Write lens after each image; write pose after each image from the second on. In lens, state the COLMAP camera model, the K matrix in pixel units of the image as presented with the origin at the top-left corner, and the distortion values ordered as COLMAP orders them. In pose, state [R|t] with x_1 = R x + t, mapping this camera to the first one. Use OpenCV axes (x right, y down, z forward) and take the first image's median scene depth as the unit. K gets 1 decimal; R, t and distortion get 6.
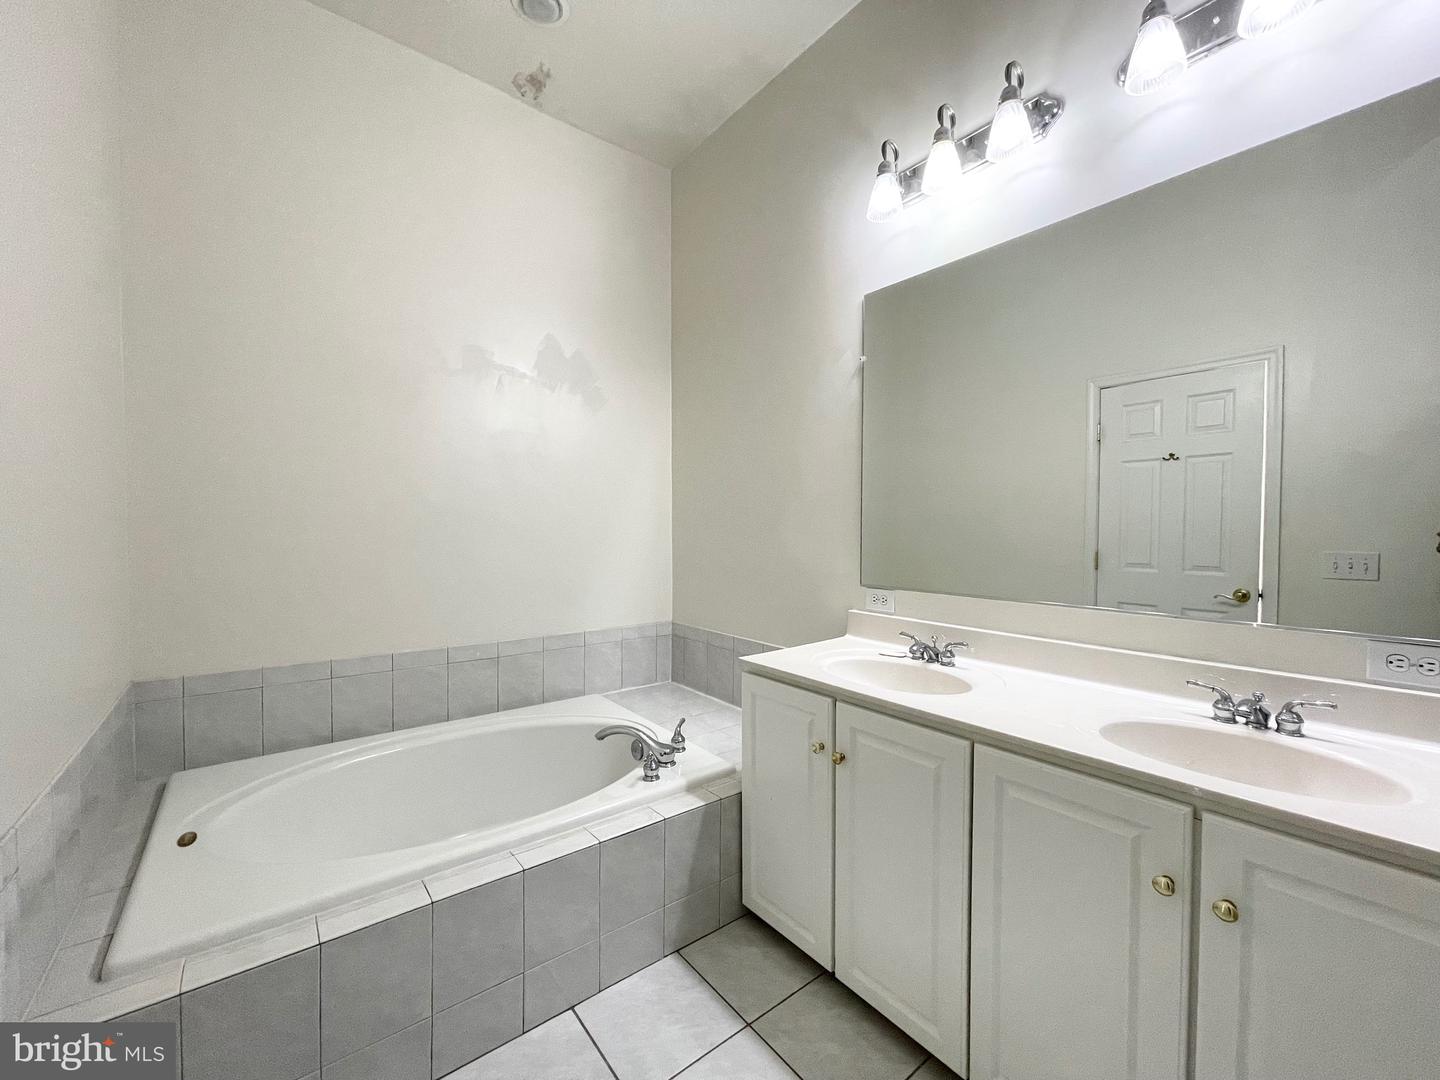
lens RADIAL K [[581.3, 0, 724.3], [0, 581.3, 539.2], [0, 0, 1]] dist [0.002989, 0.000100]
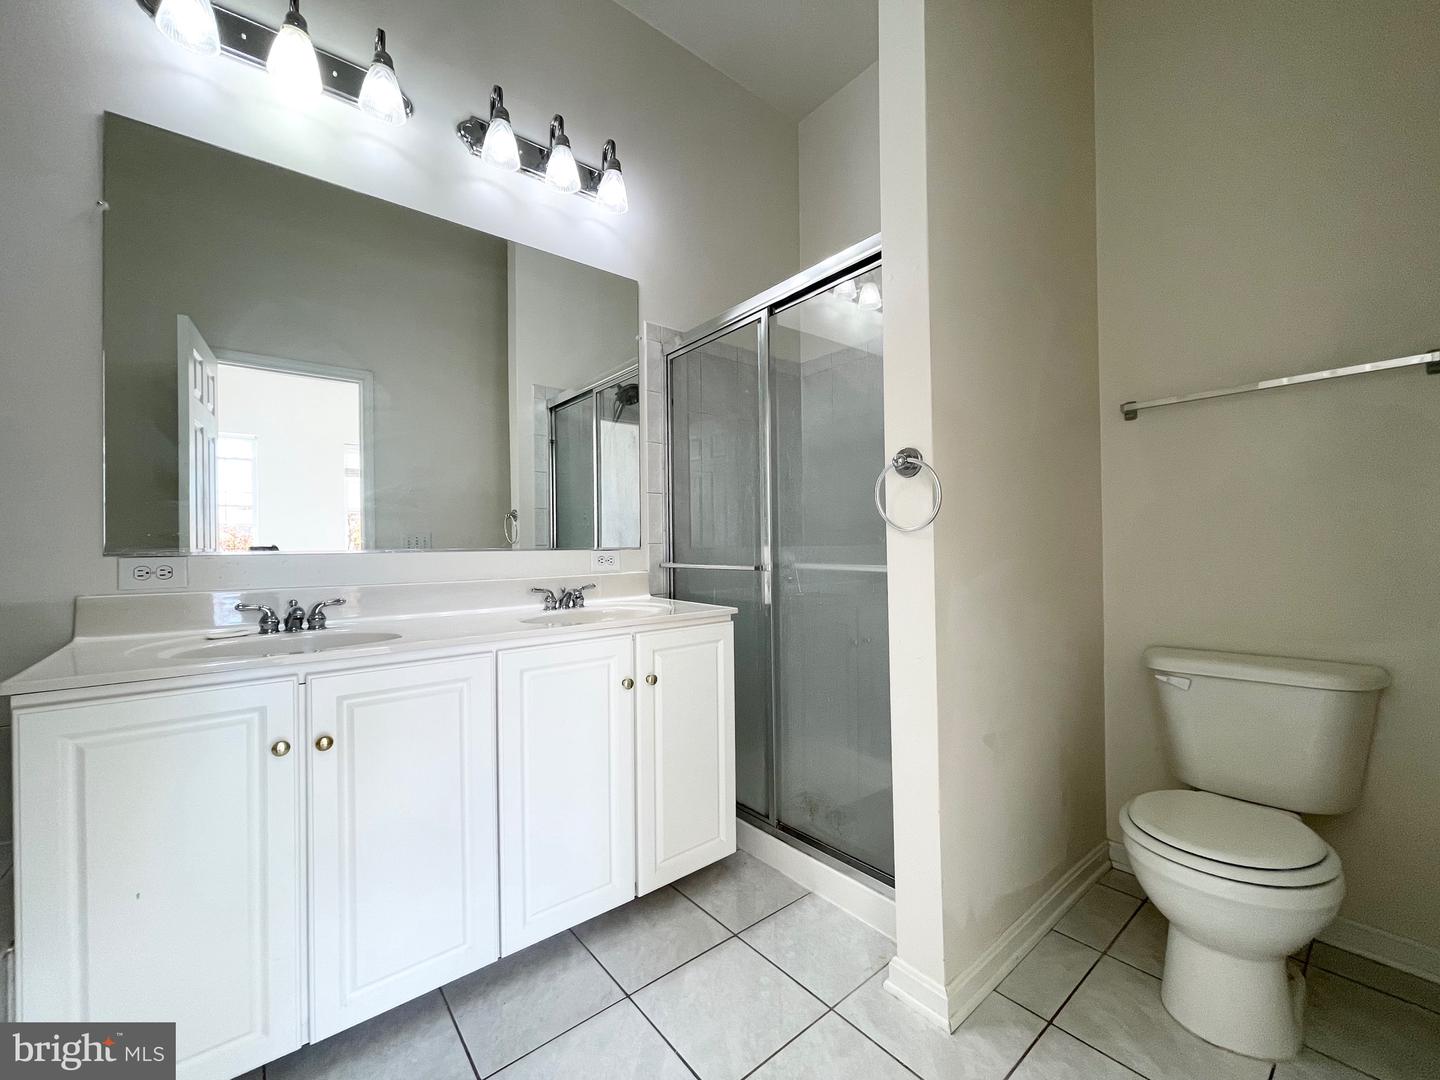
lens RADIAL K [[581.3, 0, 724.3], [0, 581.3, 539.2], [0, 0, 1]] dist [0.002989, 0.000100]
pose [[-0.014757, 0.007017, 0.999866, -0.586028], [0.032459, 0.999452, -0.006535, 0.123562], [-0.999364, 0.032358, -0.014977, 0.455494]]
